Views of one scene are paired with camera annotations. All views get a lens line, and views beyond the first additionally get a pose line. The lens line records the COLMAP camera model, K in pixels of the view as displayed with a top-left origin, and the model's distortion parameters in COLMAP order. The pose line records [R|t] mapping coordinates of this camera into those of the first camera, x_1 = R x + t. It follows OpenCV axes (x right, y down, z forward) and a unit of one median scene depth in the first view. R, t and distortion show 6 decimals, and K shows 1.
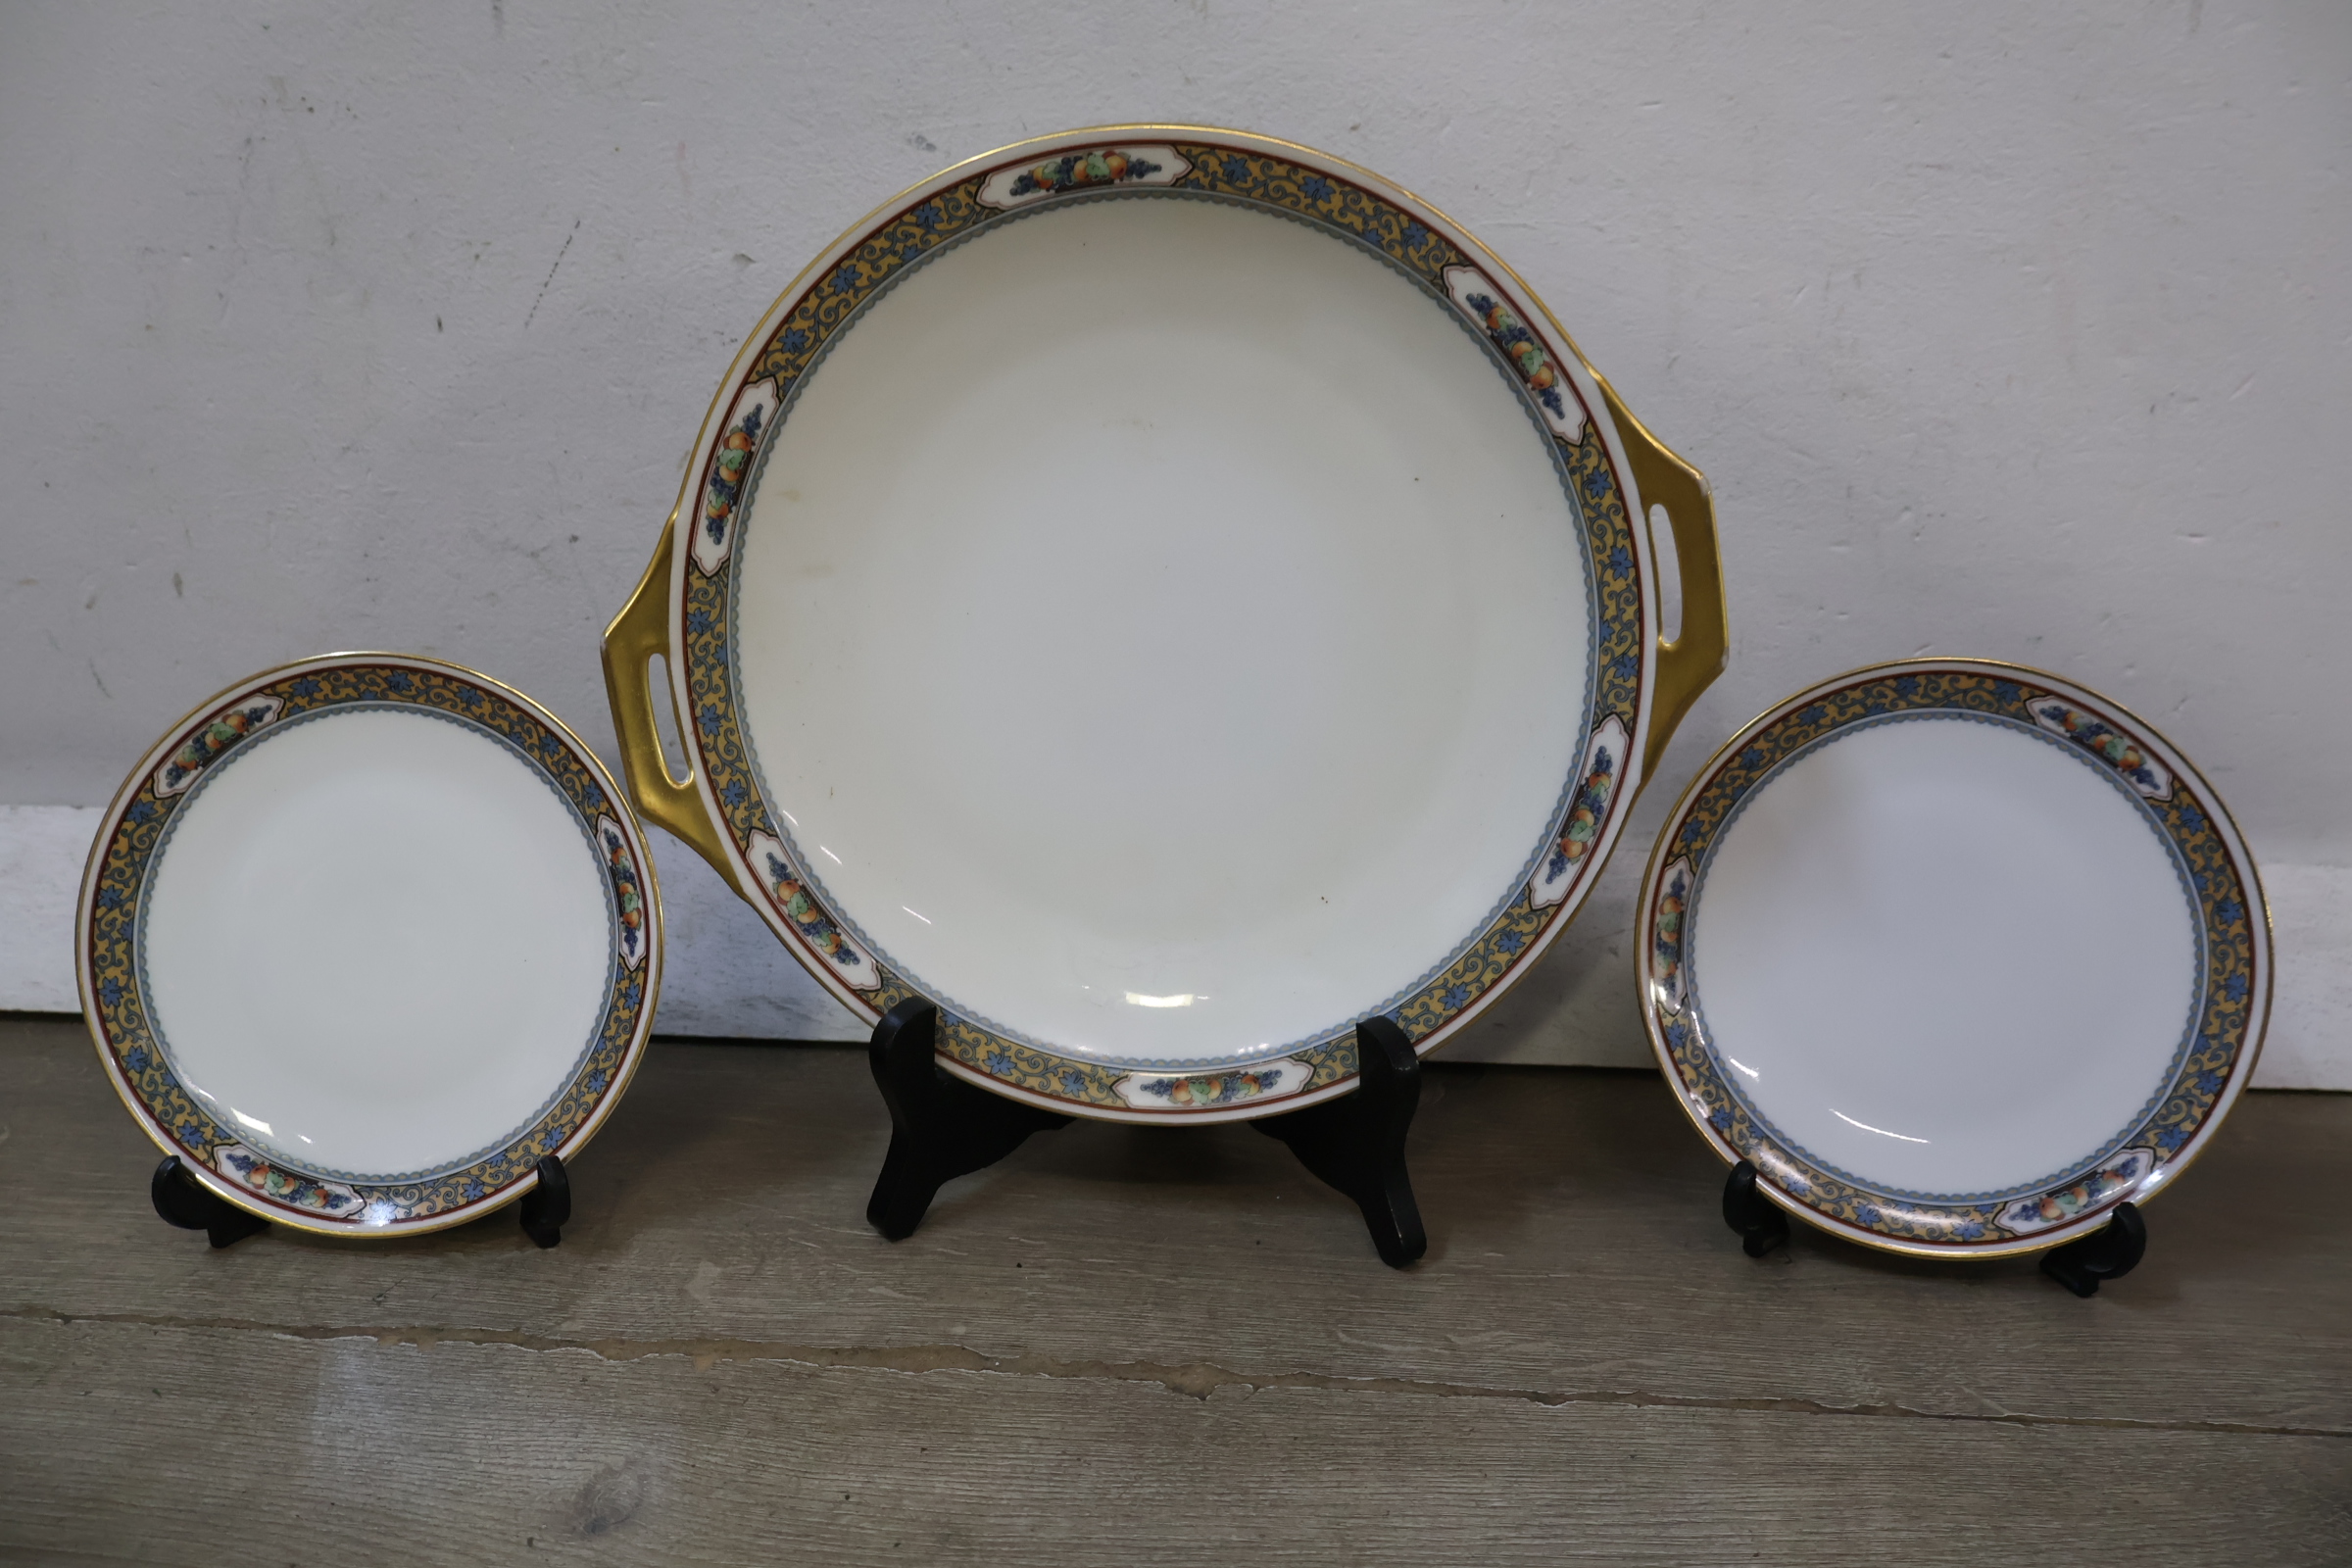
lens RADIAL K [[2050.3, 0, 1165.6], [0, 2050.3, 774.1], [0, 0, 1]] dist [0.007584, 0.002845]
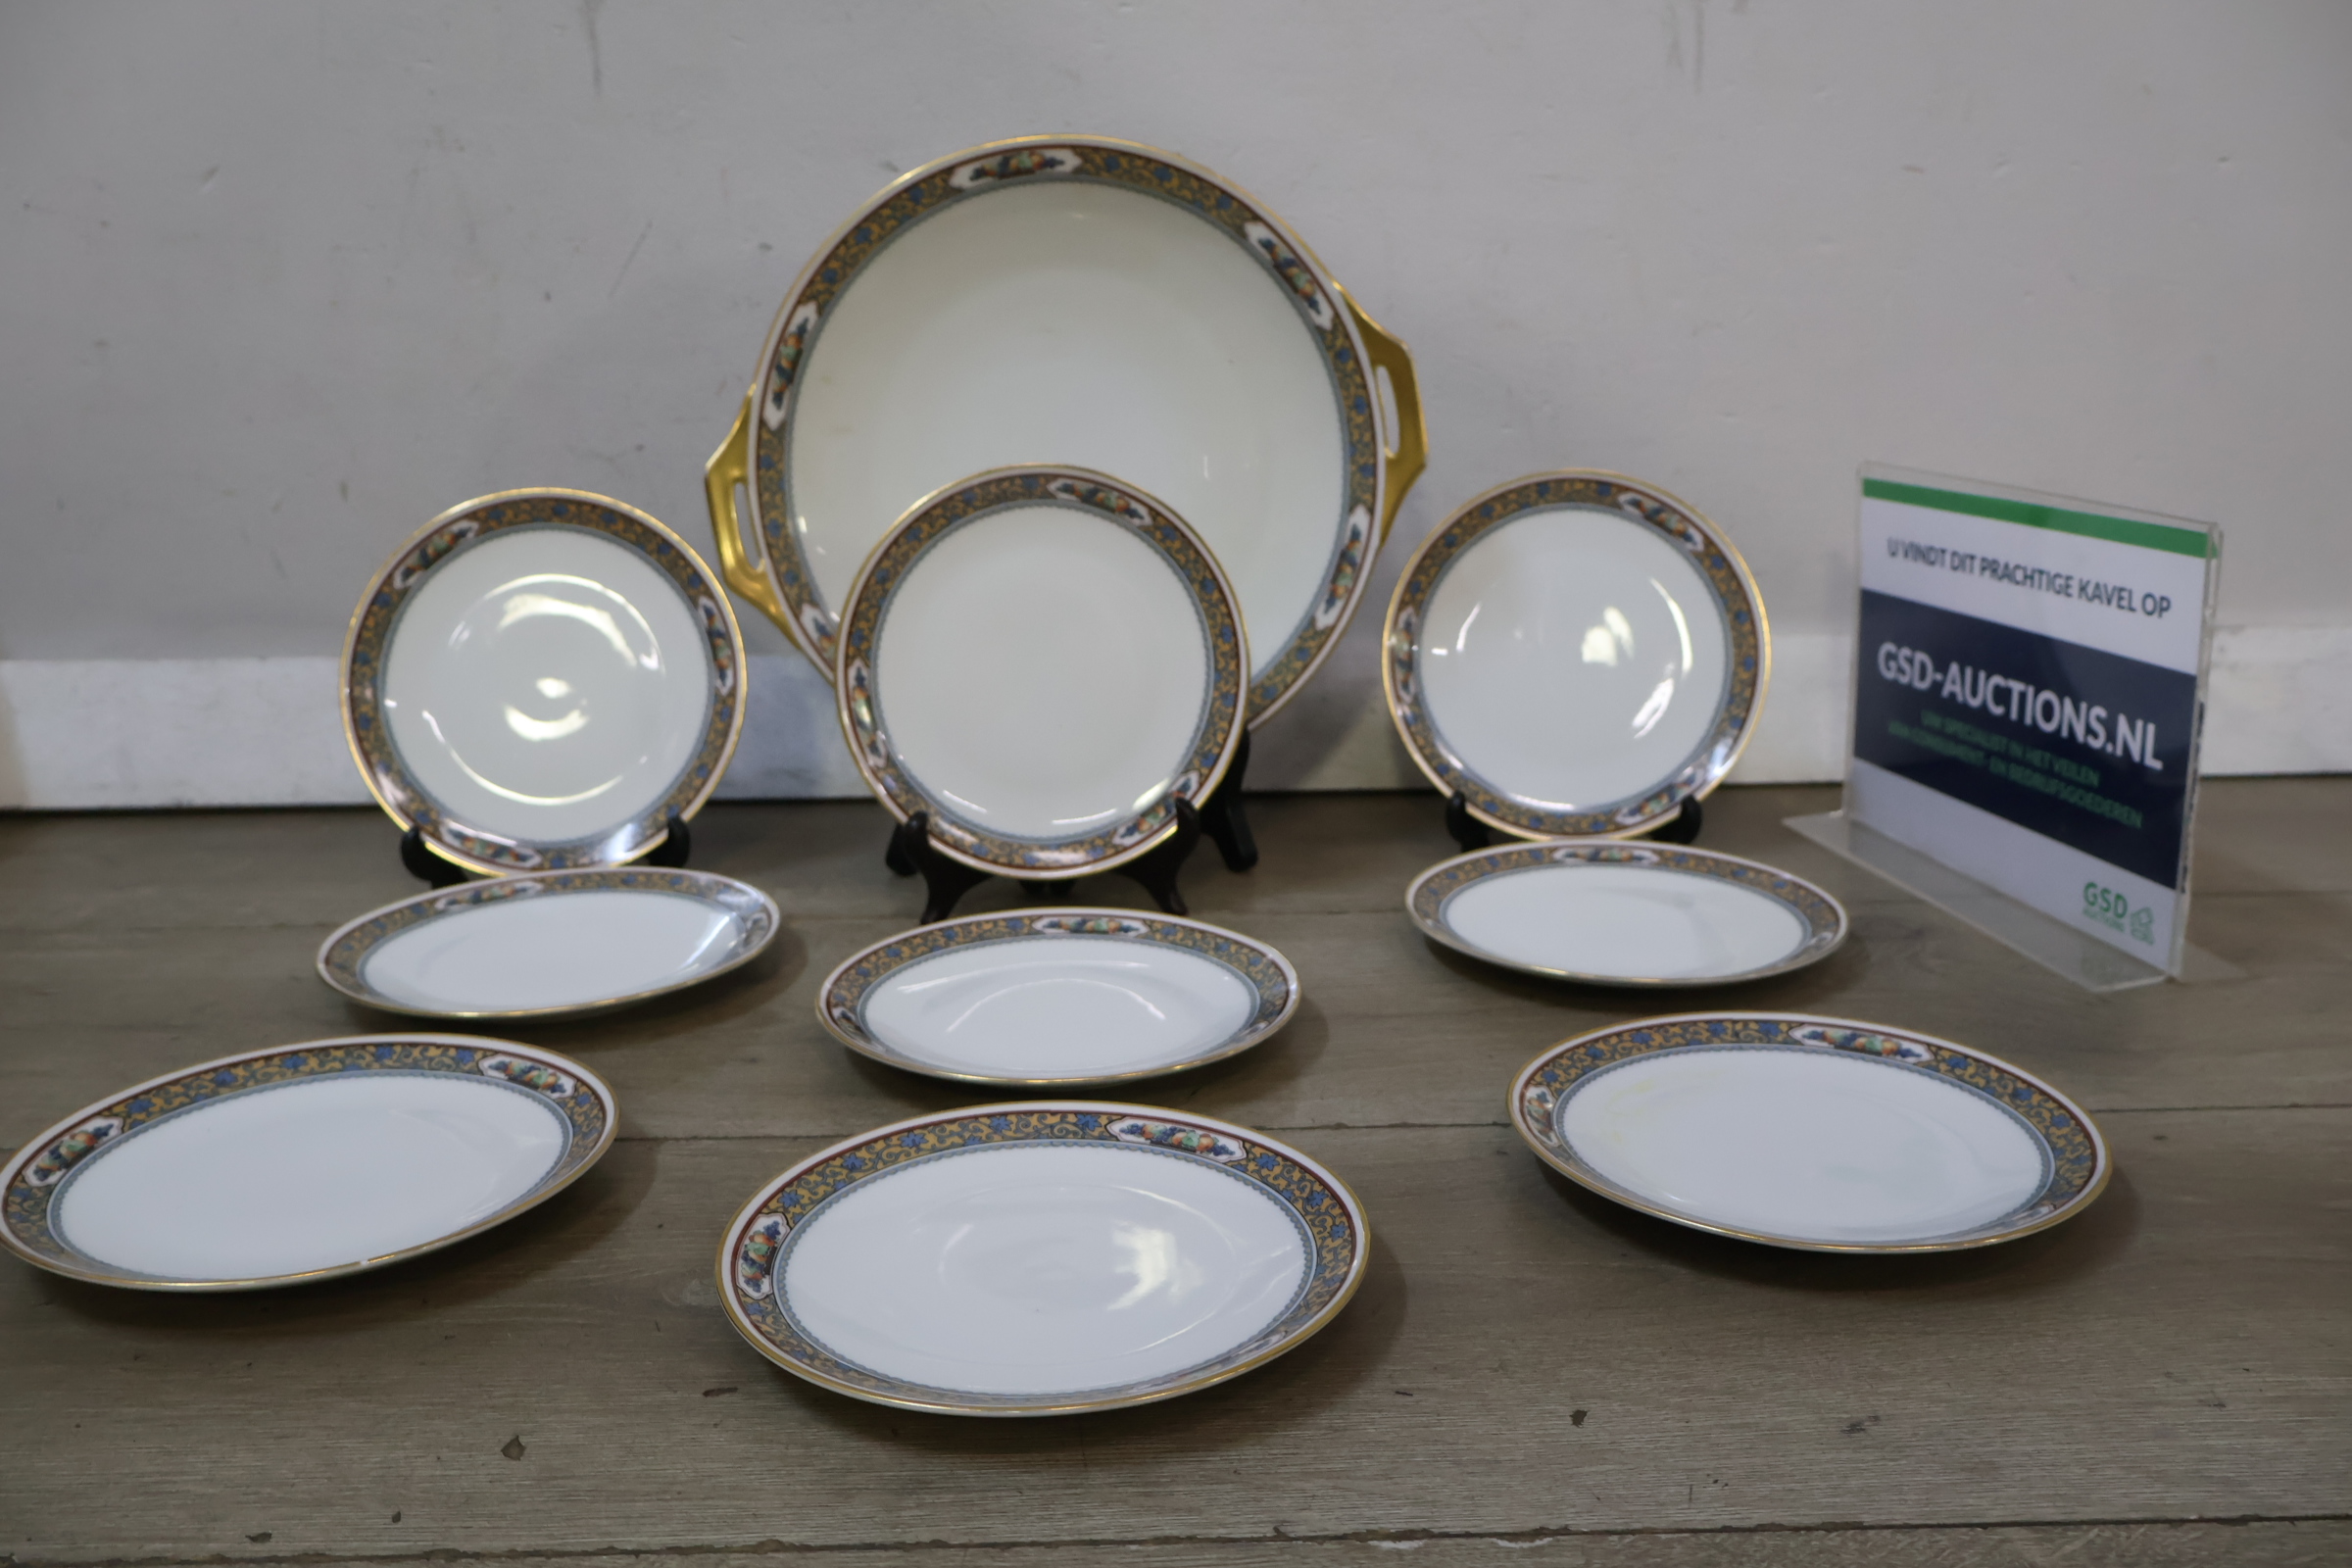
lens RADIAL K [[2042.3, 0, 1171.1], [0, 2042.3, 800.3], [0, 0, 1]] dist [0.001310, -0.011120]
pose [[0.993863, -0.033542, 0.105406, -0.099698], [0.040774, 0.996904, -0.067229, 0.296148], [-0.102825, 0.071115, 0.992154, -0.525838]]
